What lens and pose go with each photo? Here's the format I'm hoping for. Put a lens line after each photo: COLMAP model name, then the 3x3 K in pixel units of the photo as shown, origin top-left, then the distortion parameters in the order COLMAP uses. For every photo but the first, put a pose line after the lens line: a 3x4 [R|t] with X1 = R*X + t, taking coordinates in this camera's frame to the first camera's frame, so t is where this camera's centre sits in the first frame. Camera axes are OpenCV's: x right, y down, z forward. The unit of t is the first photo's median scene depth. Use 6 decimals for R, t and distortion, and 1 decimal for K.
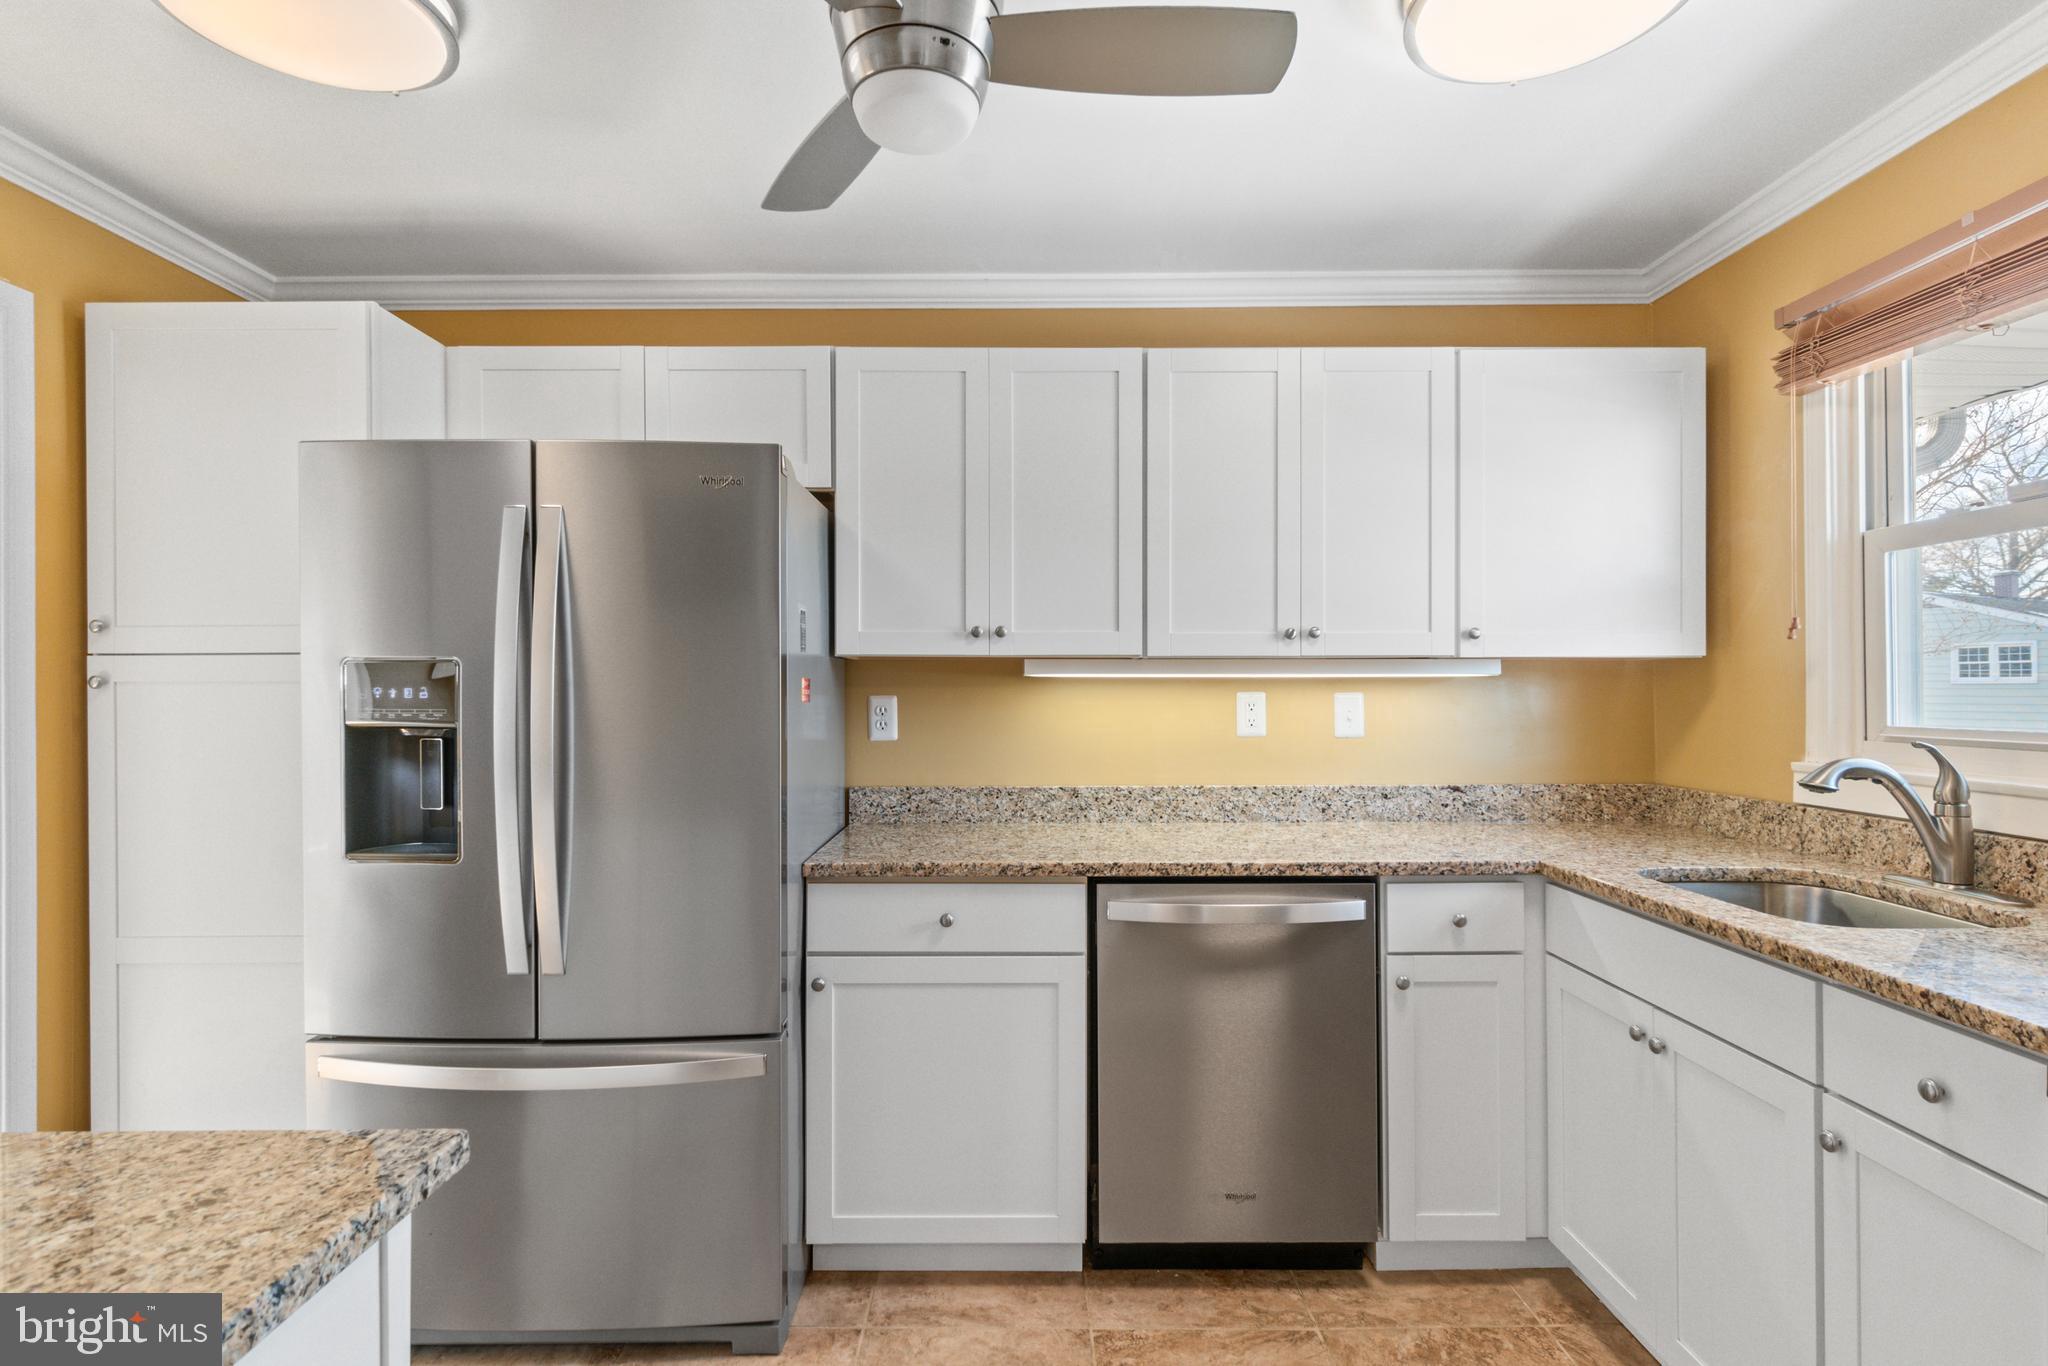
lens RADIAL K [[997.7, 0, 1024.1], [0, 997.7, 672.8], [0, 0, 1]] dist [0.009928, -0.001725]
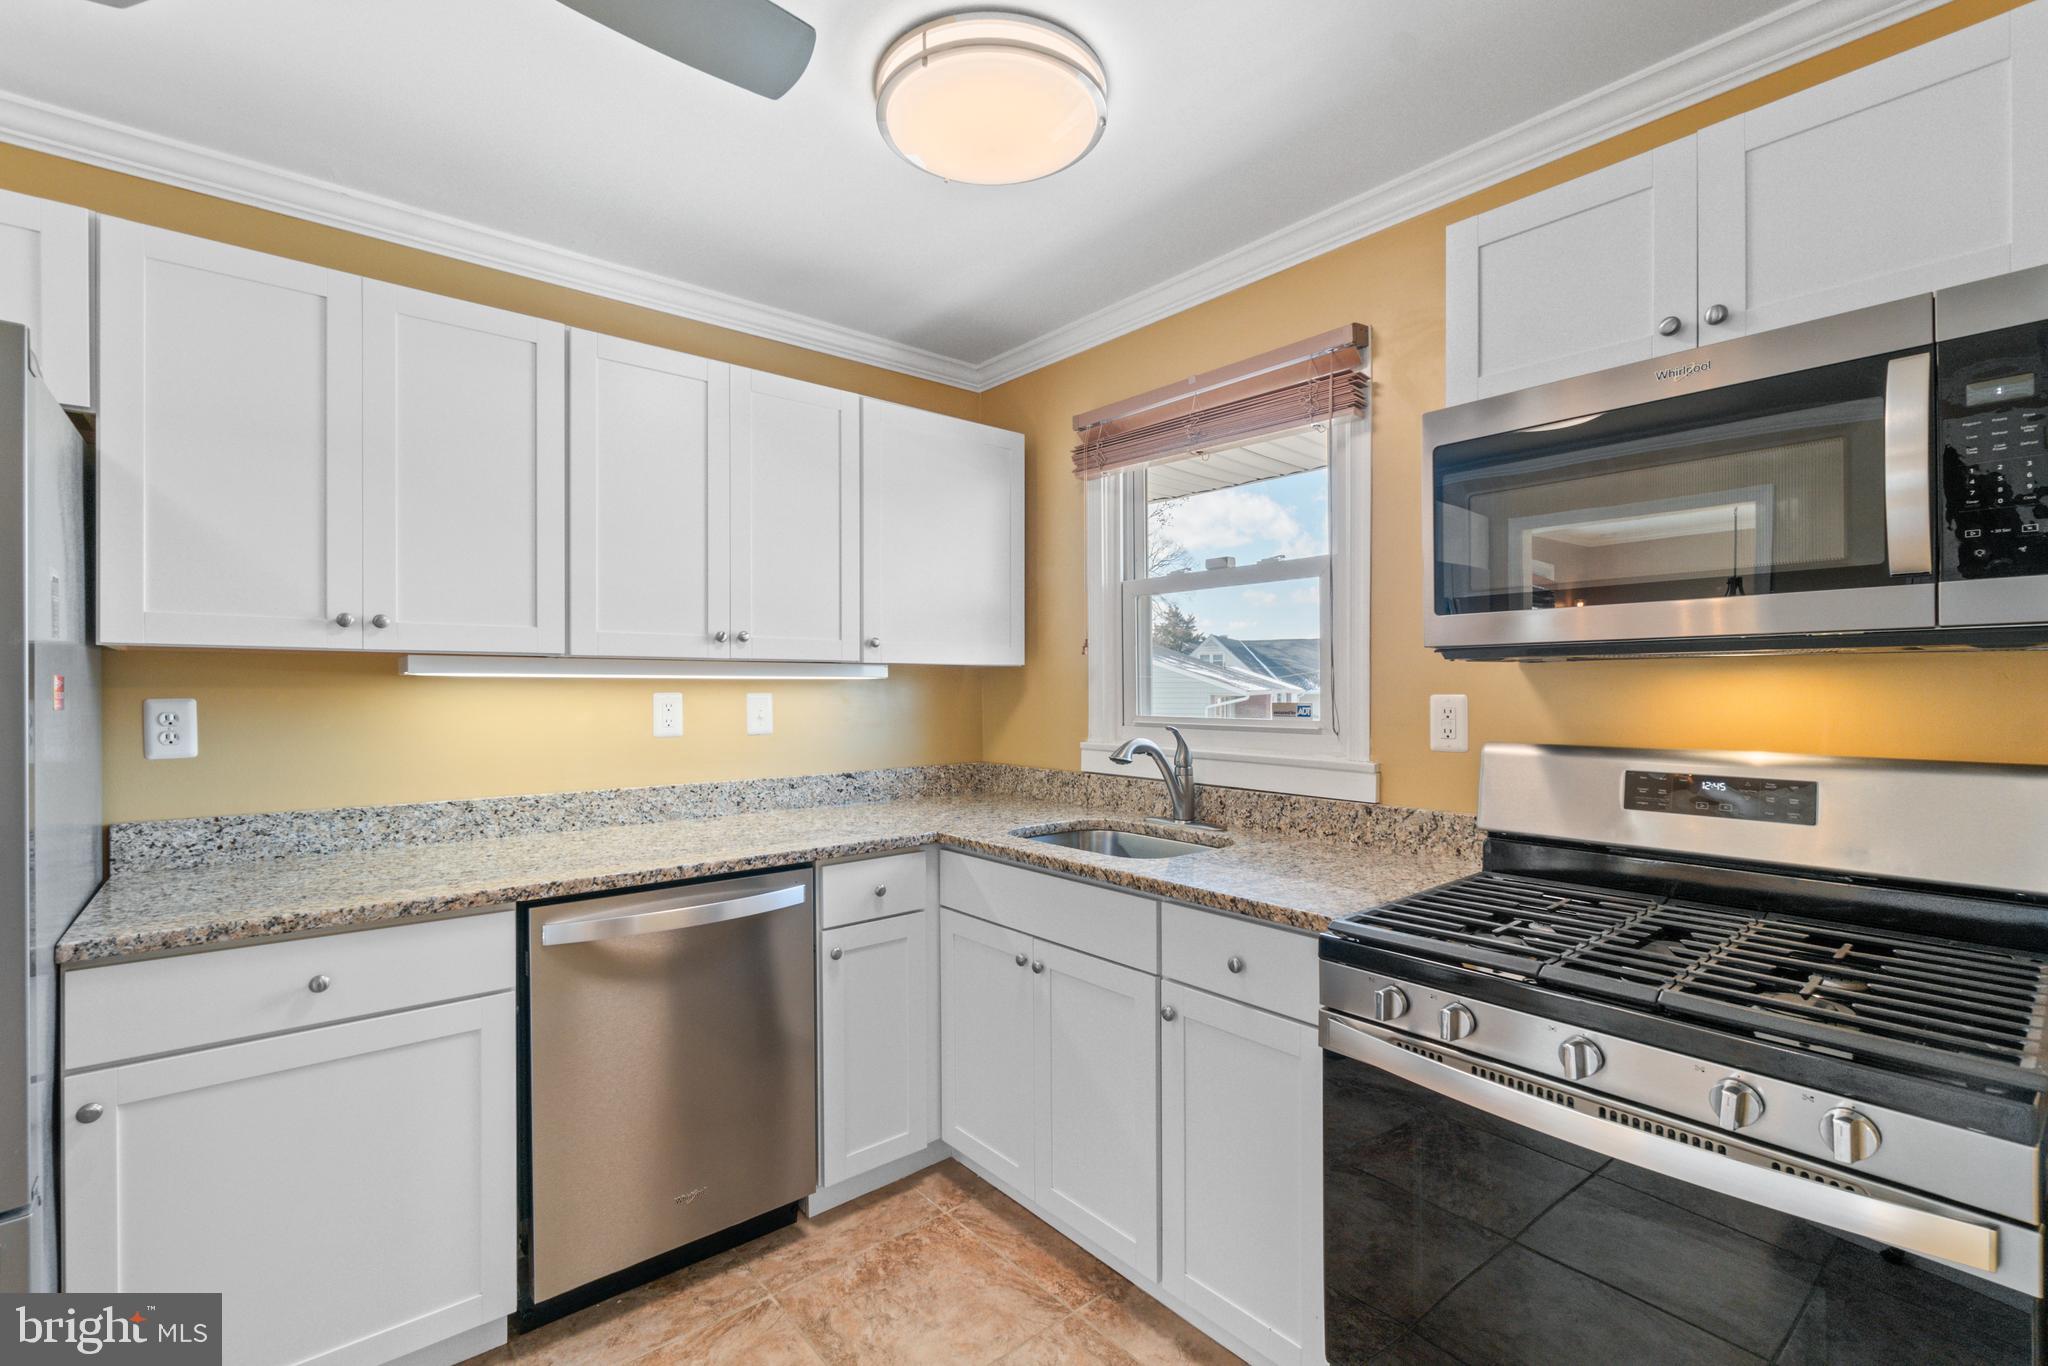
lens RADIAL K [[886.6, 0, 1019.2], [0, 886.6, 681.9], [0, 0, 1]] dist [-0.002143, 0.000006]
pose [[0.777241, 0.005182, 0.629182, -0.086617], [-0.011165, 0.999922, 0.005556, -0.001052], [-0.629104, -0.011343, 0.777238, 0.106018]]
